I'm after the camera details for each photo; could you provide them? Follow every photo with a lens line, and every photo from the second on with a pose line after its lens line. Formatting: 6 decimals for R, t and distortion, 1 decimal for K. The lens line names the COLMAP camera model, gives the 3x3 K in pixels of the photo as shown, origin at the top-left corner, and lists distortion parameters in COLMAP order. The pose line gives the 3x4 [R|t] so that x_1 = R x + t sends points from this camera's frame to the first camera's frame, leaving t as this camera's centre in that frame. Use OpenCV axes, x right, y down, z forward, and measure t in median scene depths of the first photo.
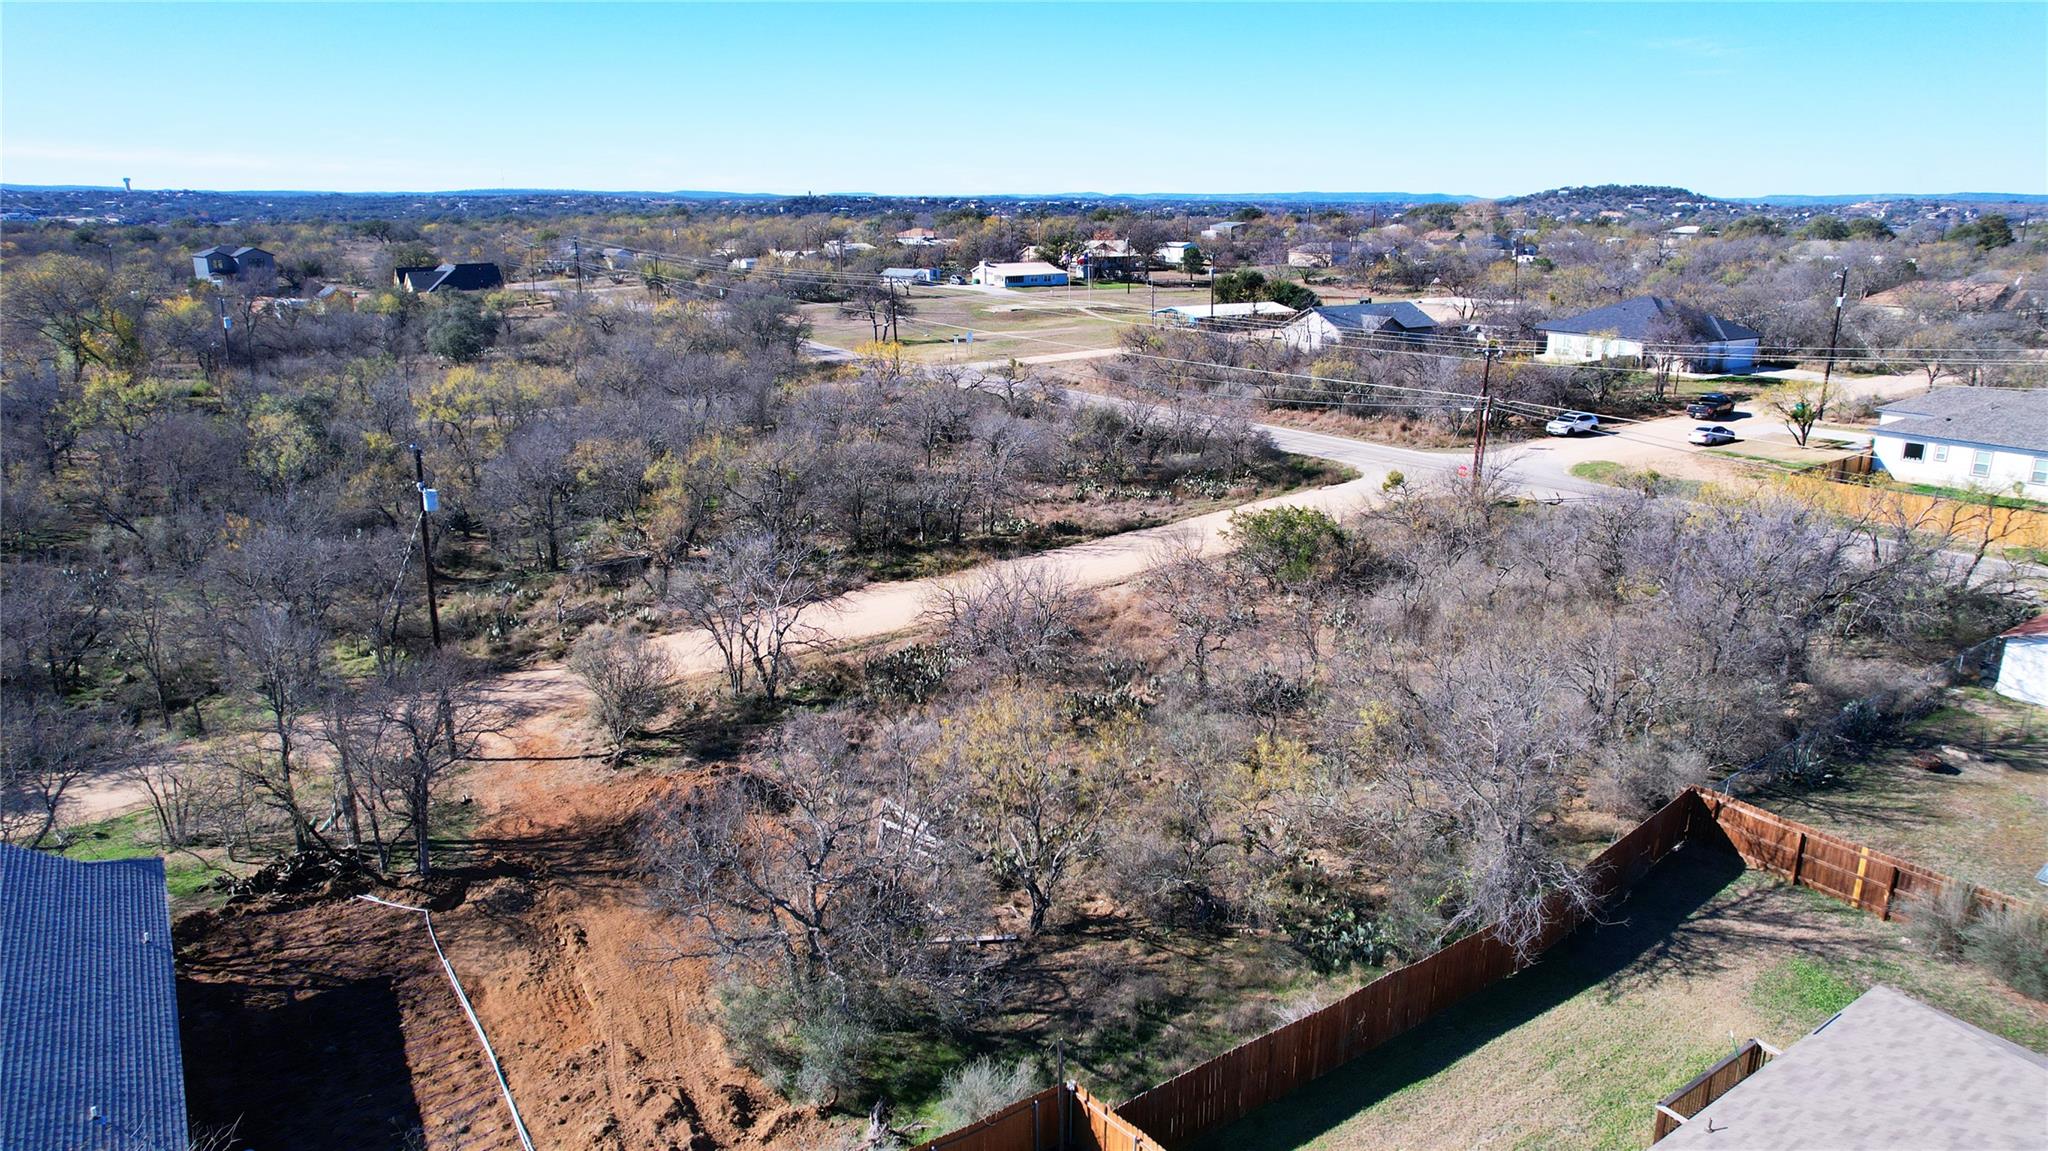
lens RADIAL K [[1309.0, 0, 1030.0], [0, 1309.0, 575.4], [0, 0, 1]] dist [-0.072781, 0.062795]
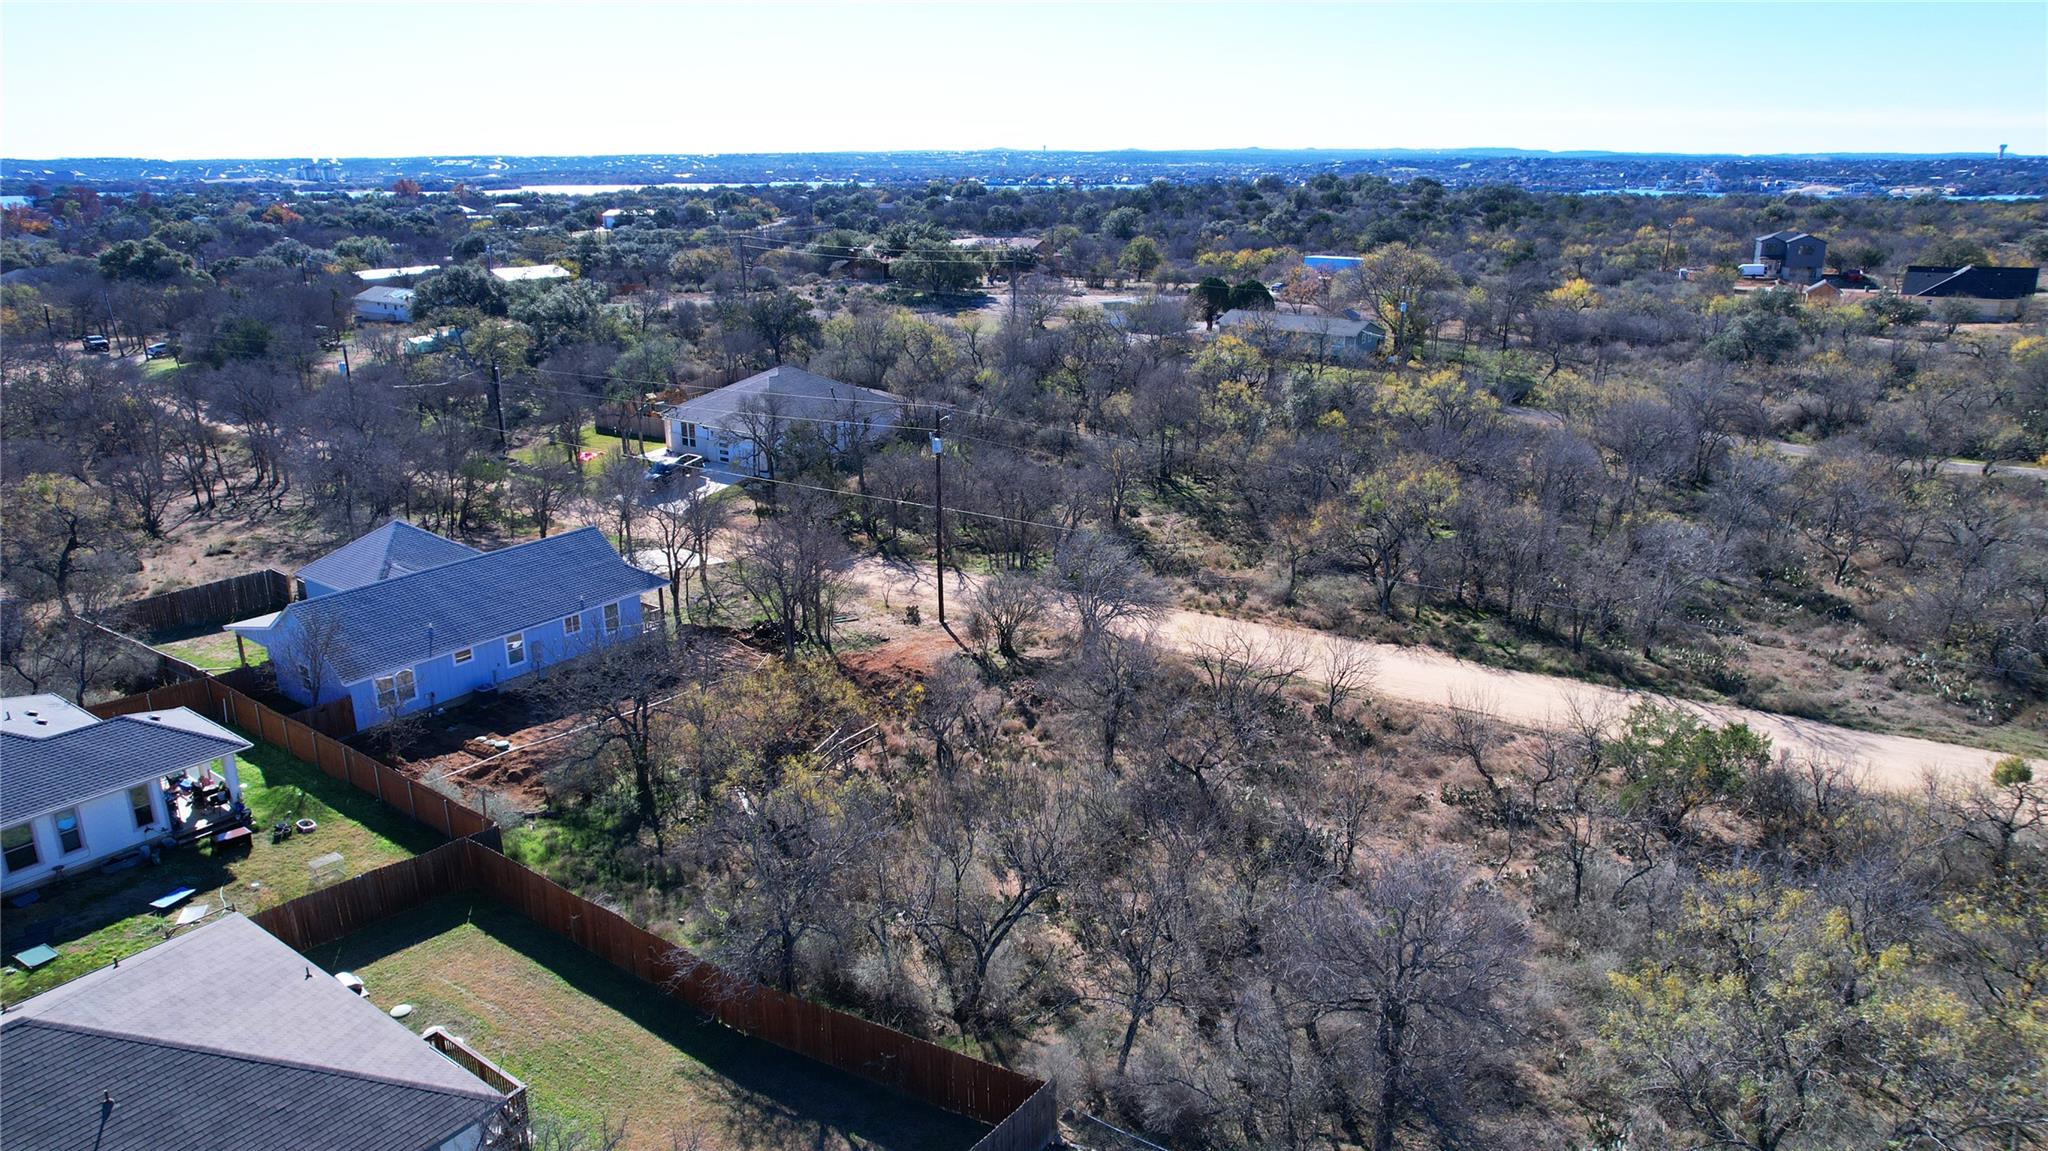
lens RADIAL K [[1309.0, 0, 1029.5], [0, 1309.0, 579.0], [0, 0, 1]] dist [-0.072781, 0.062795]
pose [[0.336761, 0.282710, -0.898147, 0.228510], [-0.258774, 0.944920, 0.200405, -0.057122], [0.905333, 0.164929, 0.391370, 0.125961]]
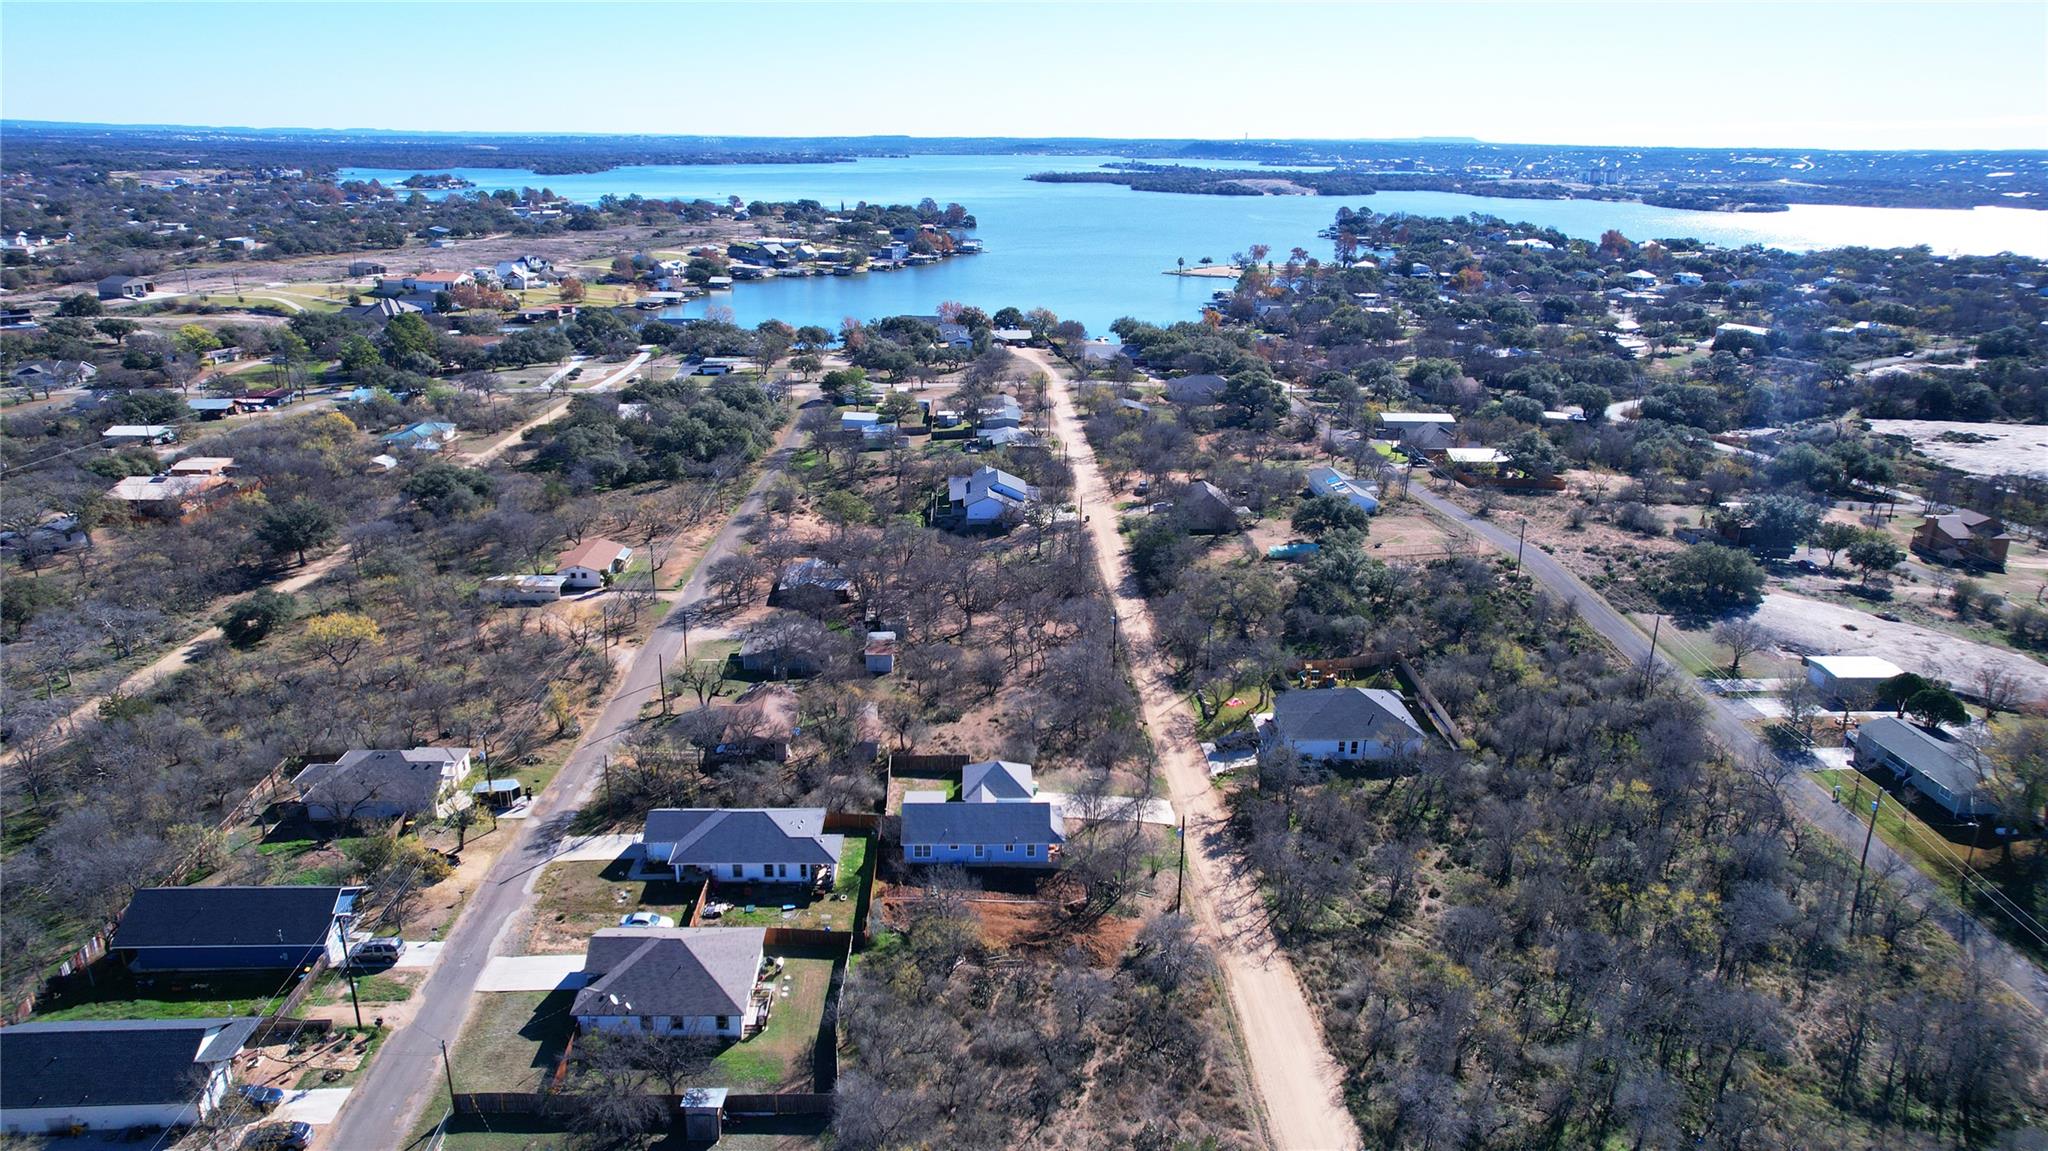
lens RADIAL K [[1309.0, 0, 1025.4], [0, 1309.0, 575.0], [0, 0, 1]] dist [-0.072781, 0.062795]
pose [[-0.535847, 0.261045, -0.802947, 0.430240], [-0.247942, 0.860422, 0.445195, -0.402063], [0.807089, 0.437641, -0.396331, 0.378091]]
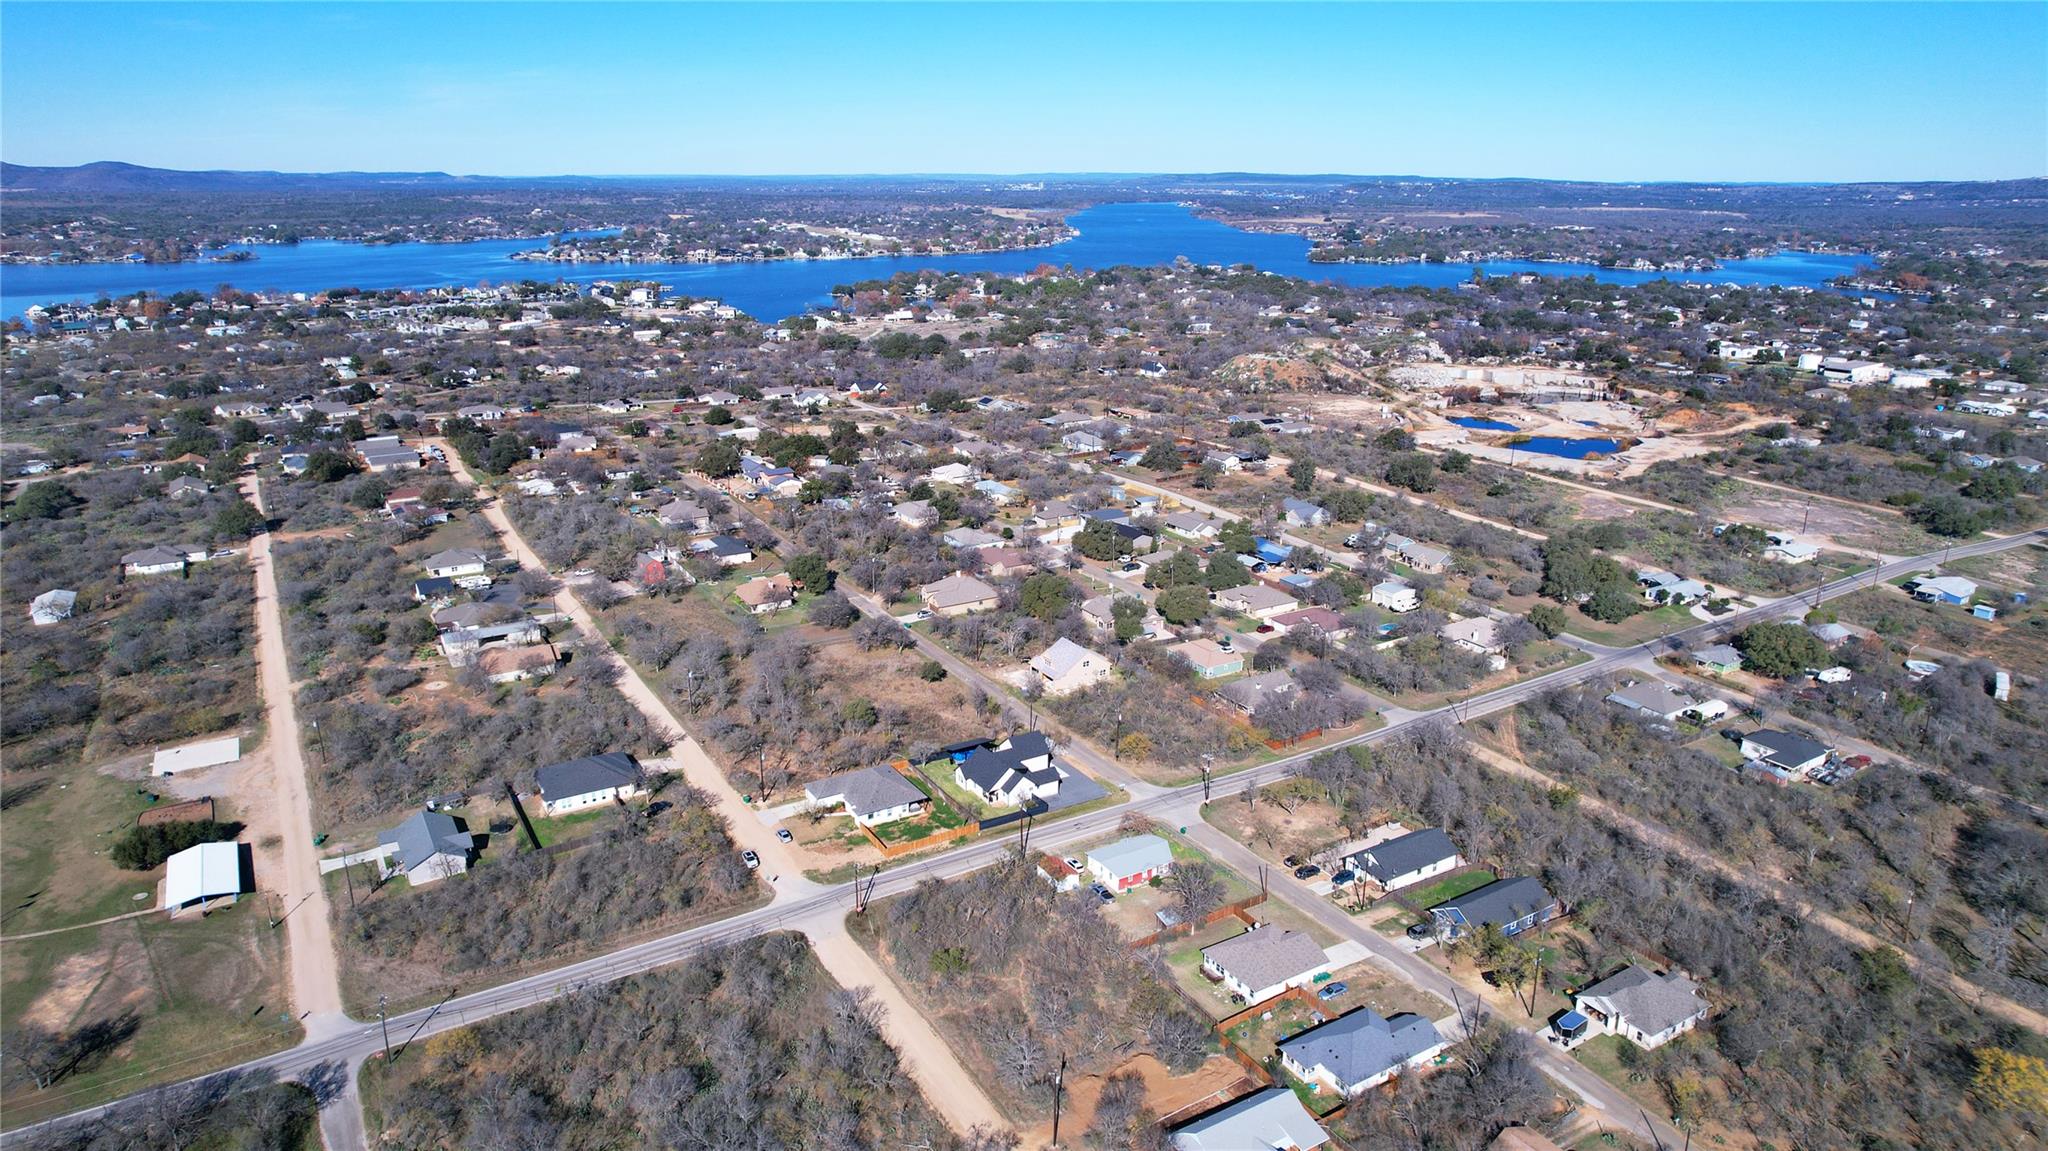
lens RADIAL K [[1309.0, 0, 1025.4], [0, 1309.0, 576.9], [0, 0, 1]] dist [-0.072781, 0.062795]
pose [[0.059348, -0.298053, 0.952703, -0.825846], [0.271916, 0.923122, 0.271860, -0.557669], [-0.960489, 0.242921, 0.135830, 0.060060]]
